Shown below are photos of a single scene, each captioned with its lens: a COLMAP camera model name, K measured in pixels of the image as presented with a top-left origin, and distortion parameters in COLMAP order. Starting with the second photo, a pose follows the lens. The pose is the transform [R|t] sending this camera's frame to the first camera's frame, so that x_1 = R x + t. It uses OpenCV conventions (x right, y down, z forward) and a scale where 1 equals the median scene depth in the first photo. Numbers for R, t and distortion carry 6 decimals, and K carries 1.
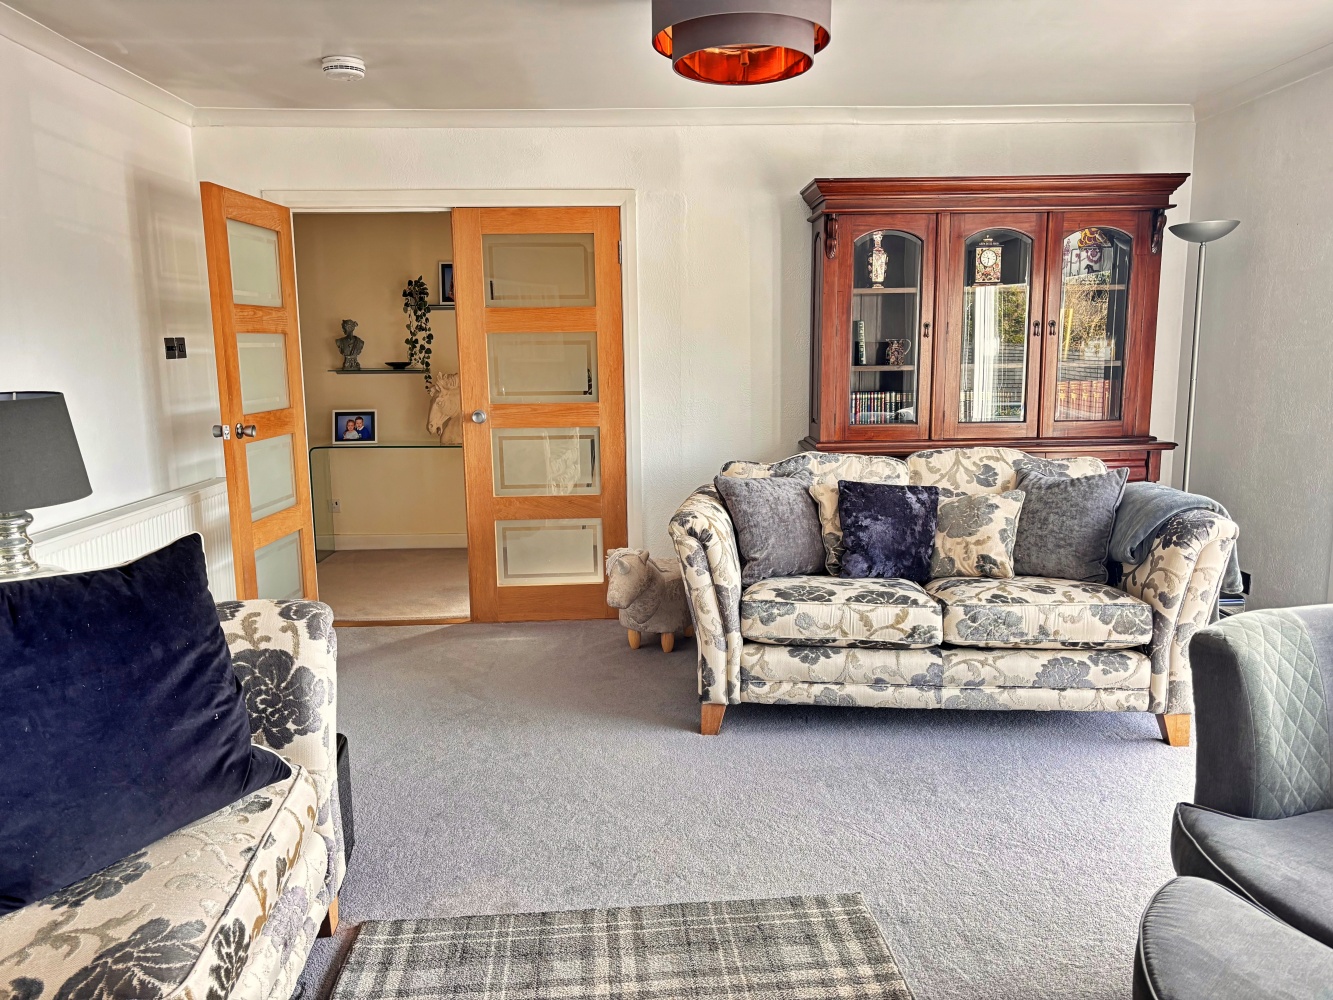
lens RADIAL K [[1004.4, 0, 670.1], [0, 1004.4, 506.1], [0, 0, 1]] dist [0.075363, -0.124001]
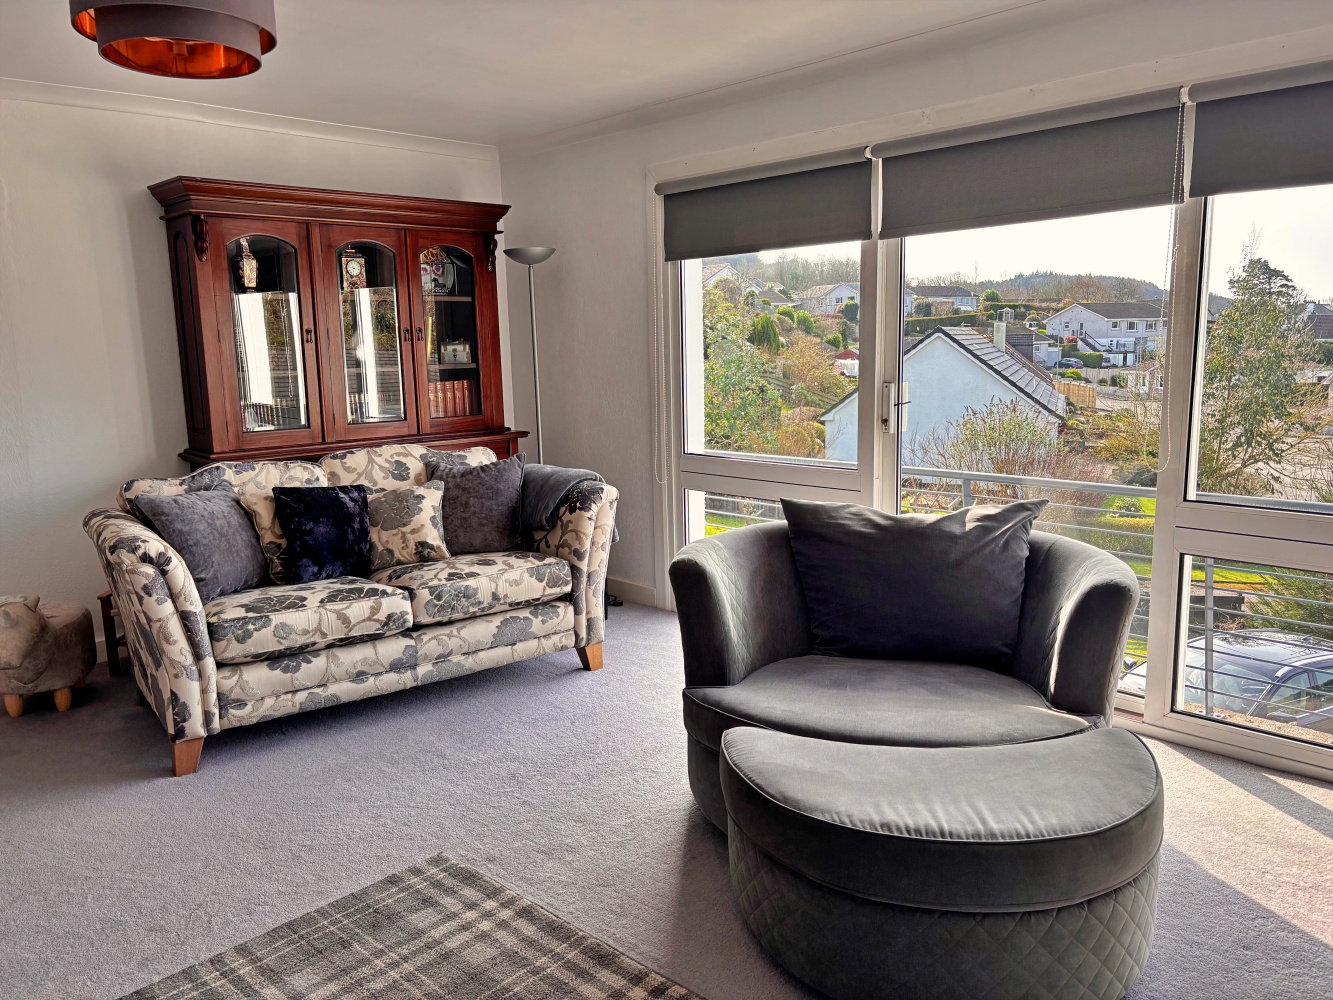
lens RADIAL K [[1004.4, 0, 670.1], [0, 1004.4, 506.1], [0, 0, 1]] dist [0.075363, -0.124001]
pose [[0.739882, -0.112613, 0.663244, -0.226872], [0.116225, 0.992463, 0.038857, -0.001186], [-0.662620, 0.048337, 0.747394, 0.003586]]
